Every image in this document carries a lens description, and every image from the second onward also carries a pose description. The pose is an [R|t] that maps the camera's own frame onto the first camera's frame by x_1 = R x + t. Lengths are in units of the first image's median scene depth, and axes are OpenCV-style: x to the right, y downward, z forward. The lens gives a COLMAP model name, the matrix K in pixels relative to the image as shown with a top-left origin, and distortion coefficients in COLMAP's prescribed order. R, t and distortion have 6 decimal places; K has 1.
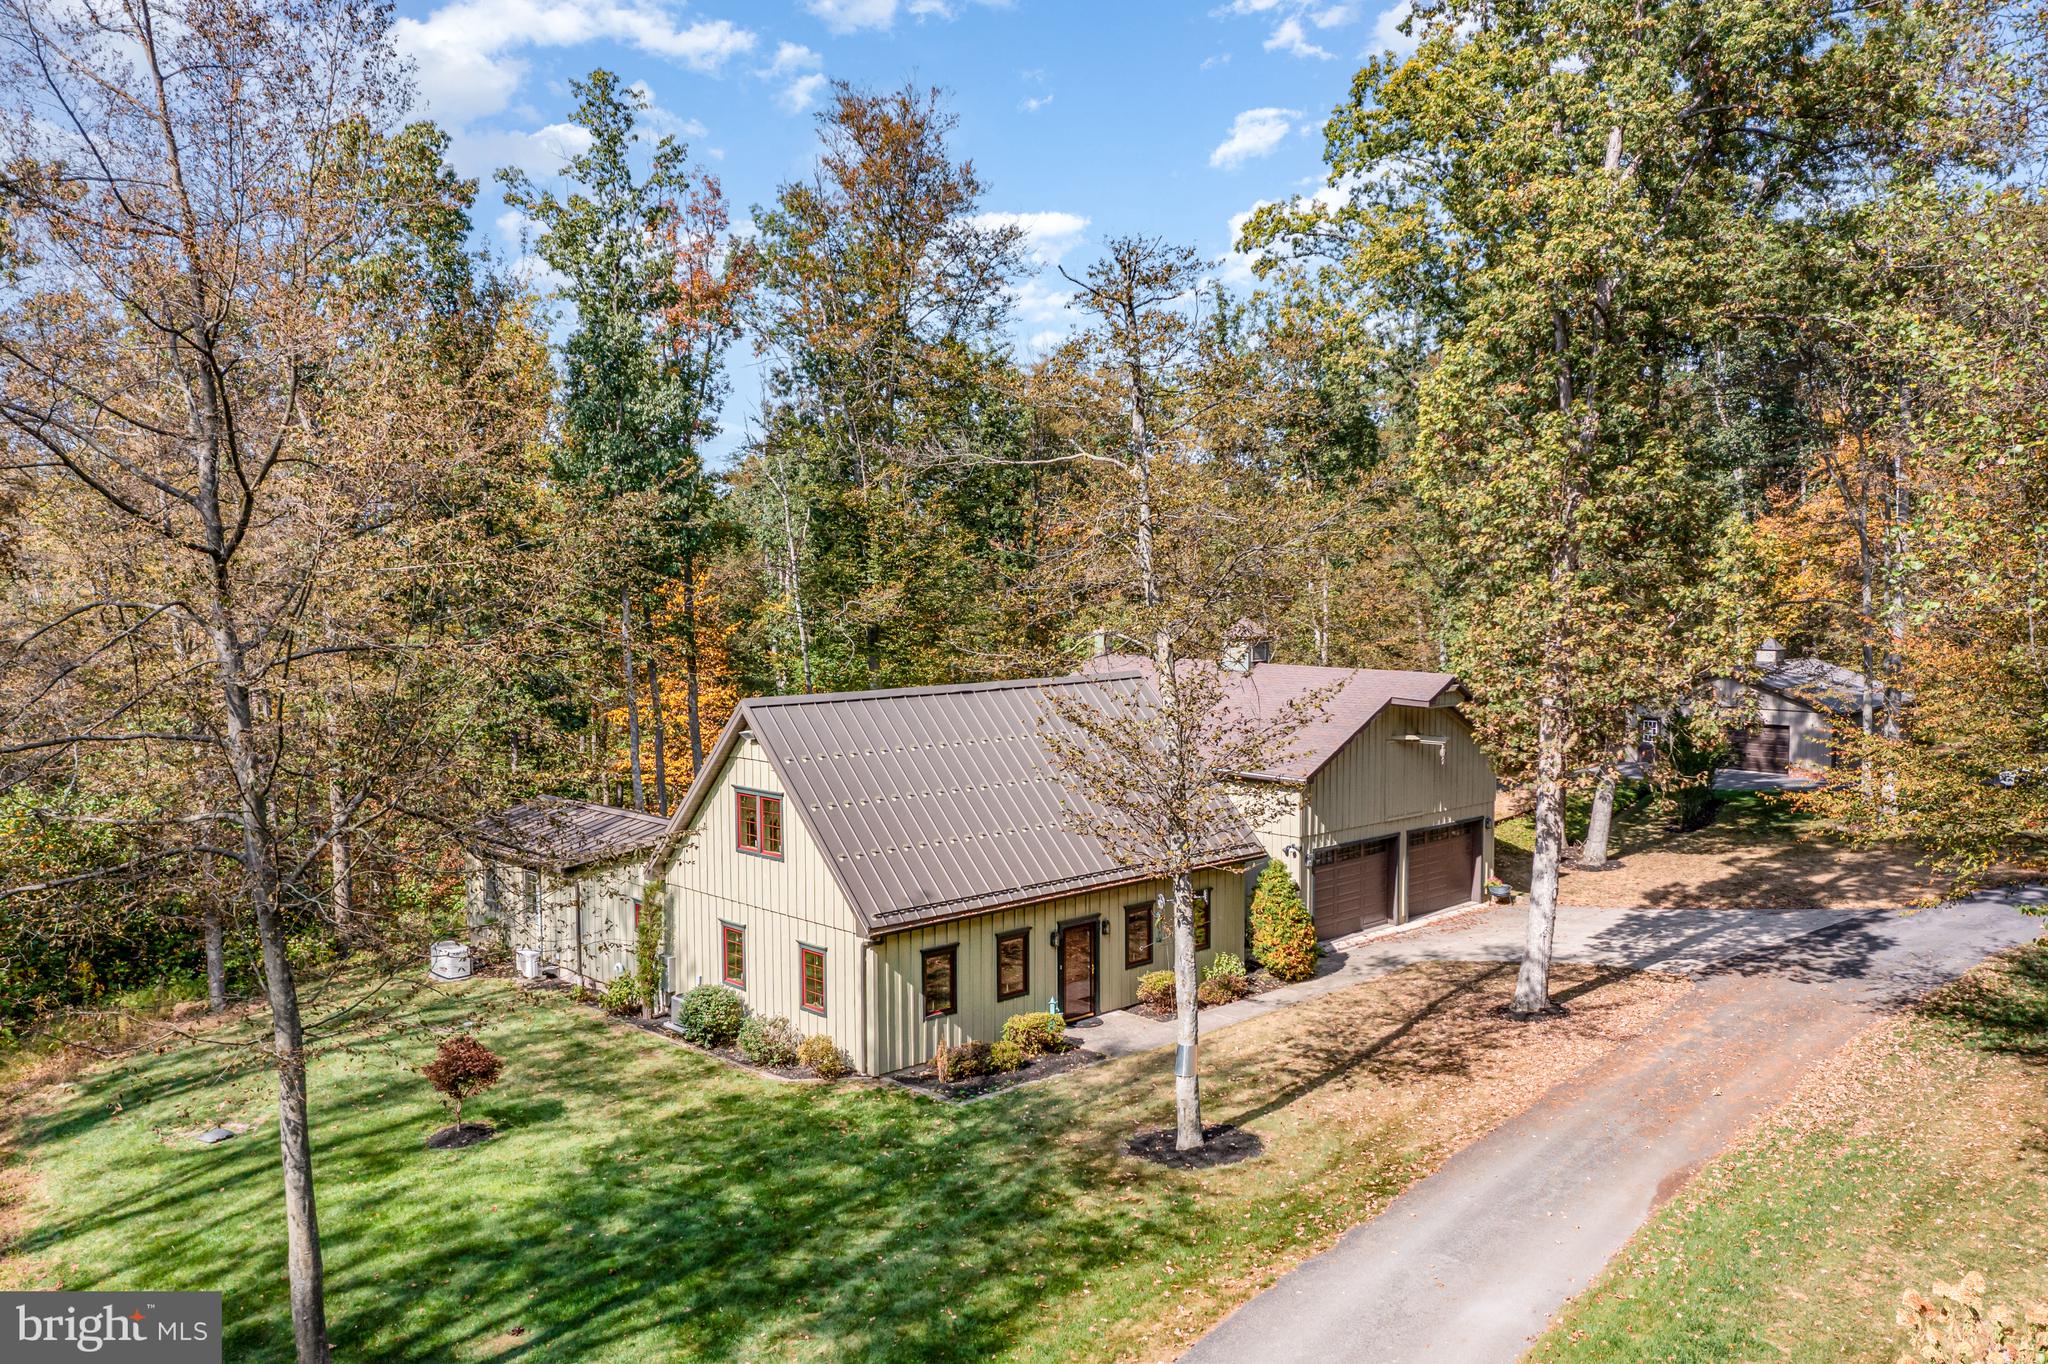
lens RADIAL K [[1714.9, 0, 1024.0], [0, 1714.9, 682.0], [0, 0, 1]] dist [-0.015165, -0.008994]
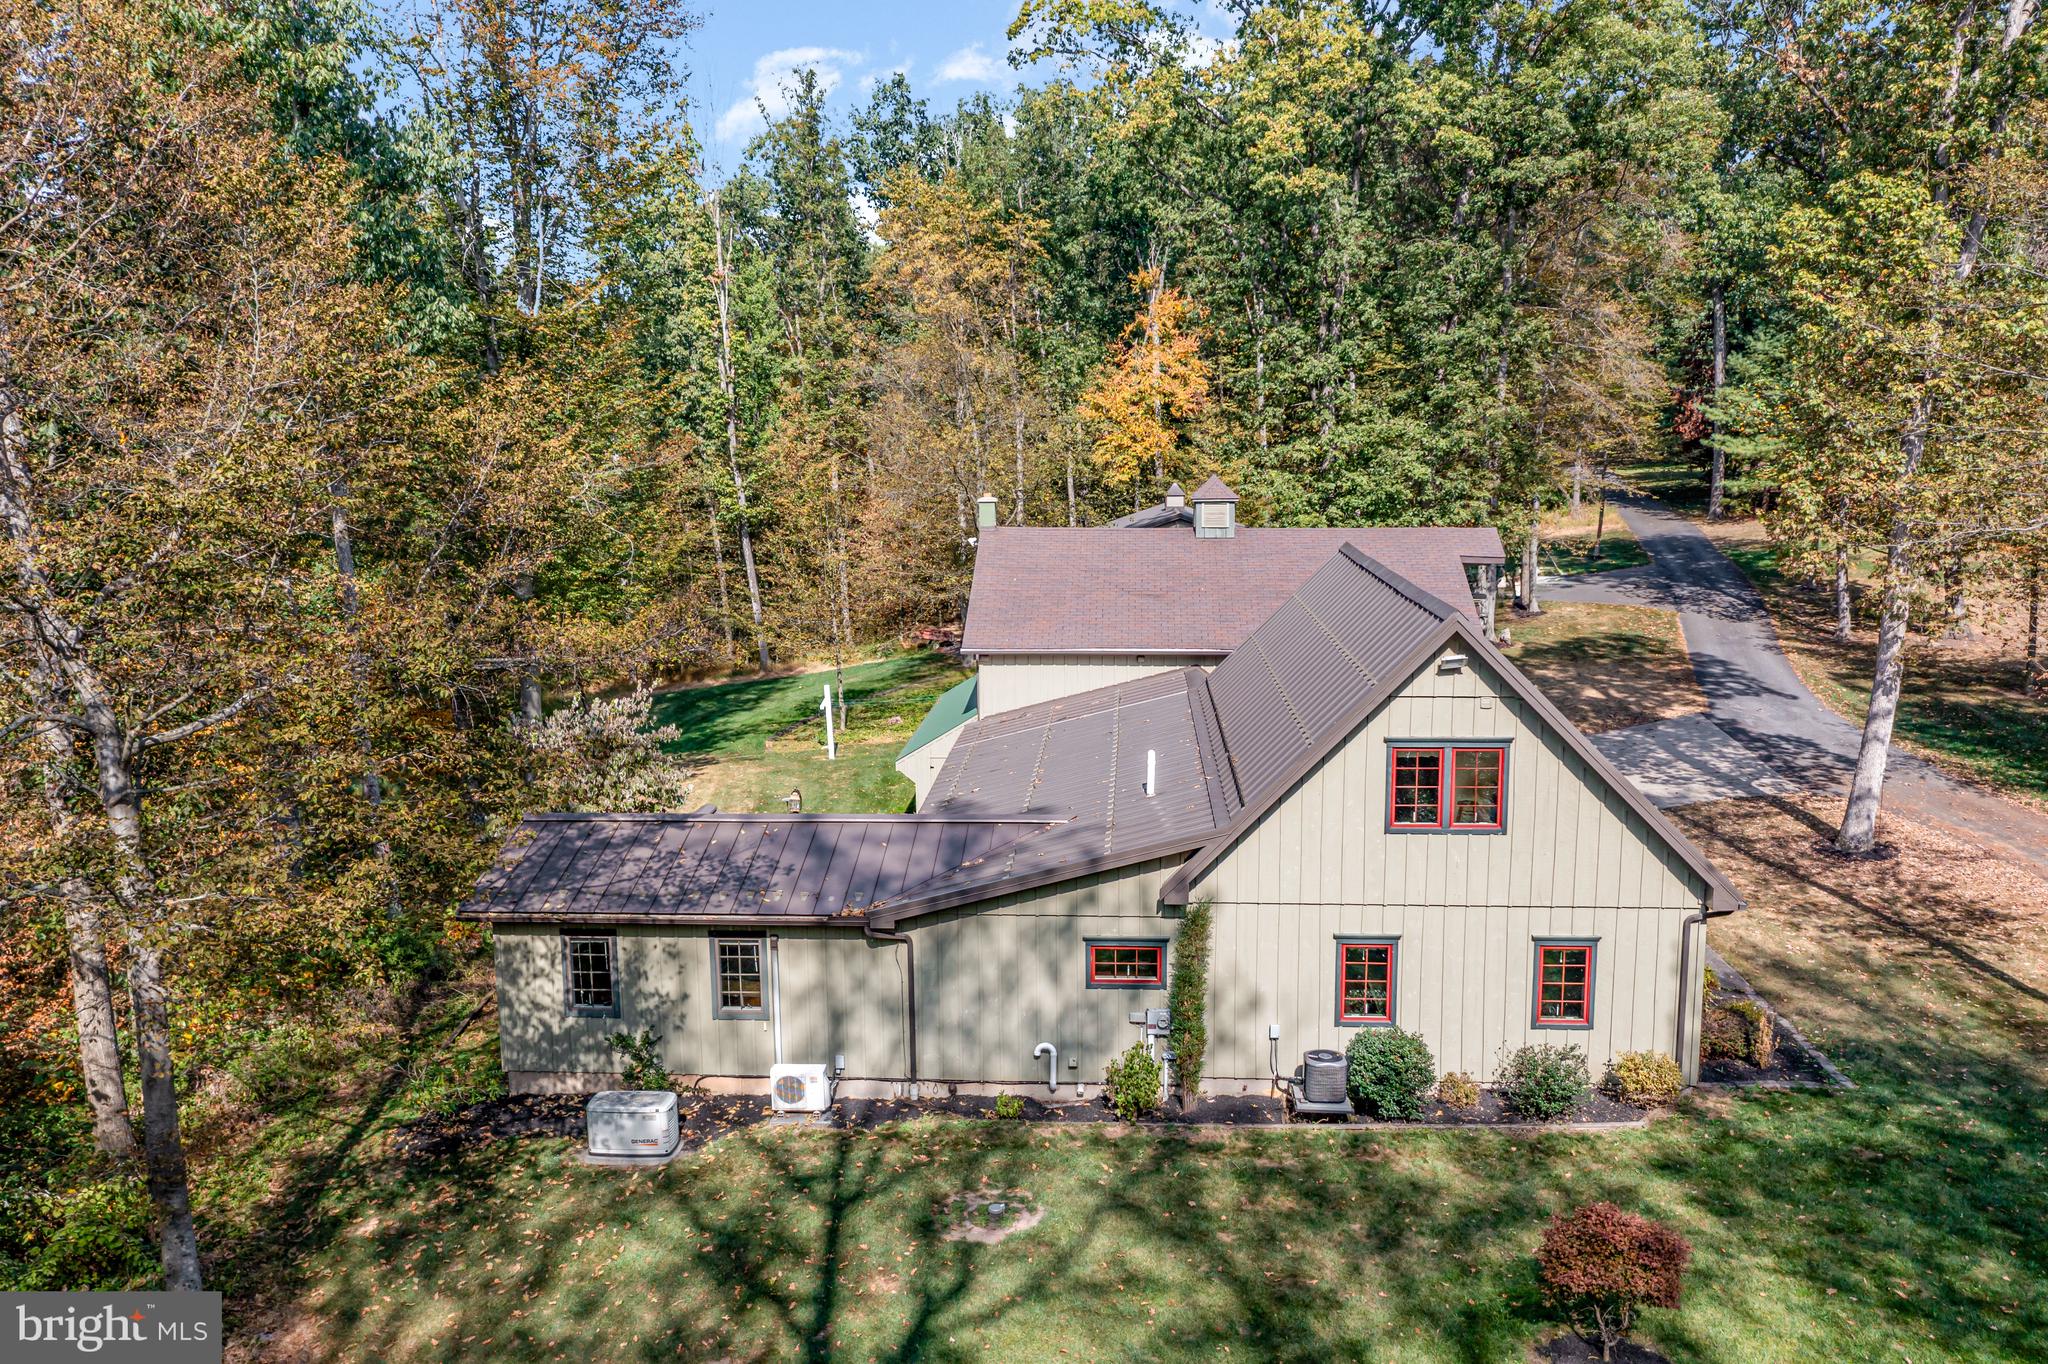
lens RADIAL K [[1714.9, 0, 1024.0], [0, 1714.9, 682.0], [0, 0, 1]] dist [-0.015165, -0.008994]
pose [[0.719032, -0.116480, 0.685146, -0.783519], [0.056422, 0.992384, 0.109500, -0.048738], [-0.692682, -0.040077, 0.720128, 0.640538]]
